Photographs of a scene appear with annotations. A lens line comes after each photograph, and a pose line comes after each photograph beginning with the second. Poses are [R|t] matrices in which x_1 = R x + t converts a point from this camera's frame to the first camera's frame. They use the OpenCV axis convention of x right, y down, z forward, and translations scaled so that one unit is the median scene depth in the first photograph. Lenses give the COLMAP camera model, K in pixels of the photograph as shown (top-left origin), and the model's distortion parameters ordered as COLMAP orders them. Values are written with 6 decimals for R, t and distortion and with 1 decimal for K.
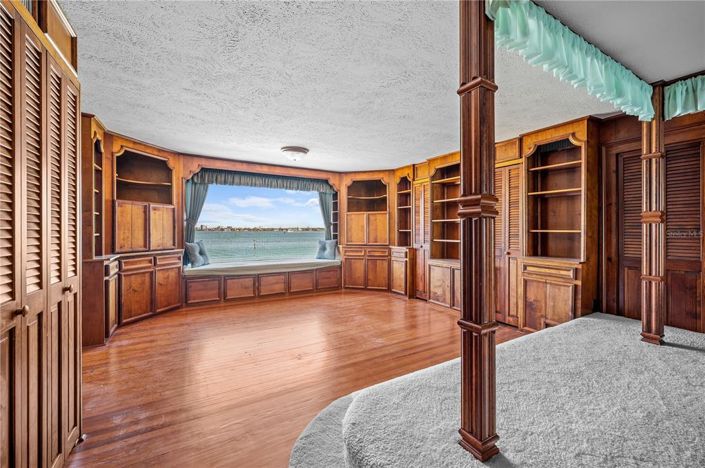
lens RADIAL K [[287.5, 0, 350.0], [0, 287.5, 231.0], [0, 0, 1]] dist [0.011070, 0.000087]
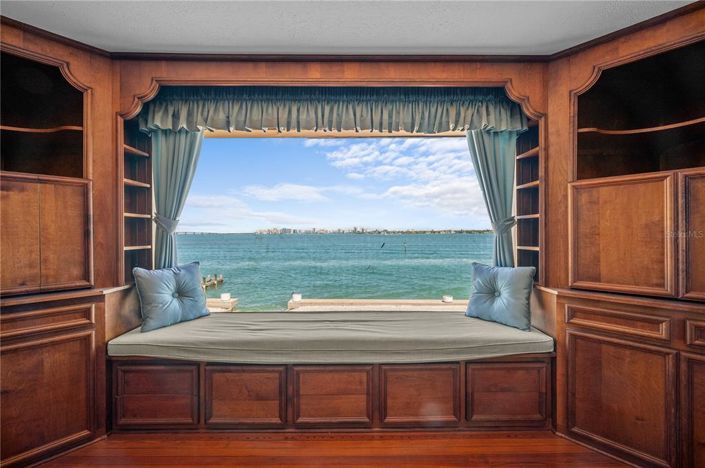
lens RADIAL K [[287.5, 0, 348.0], [0, 287.5, 232.3], [0, 0, 1]] dist [0.011070, 0.000087]
pose [[0.867728, -0.004225, -0.497022, -0.068323], [0.001619, 0.999983, -0.005675, -0.009885], [0.497037, 0.004120, 0.867719, 0.620475]]
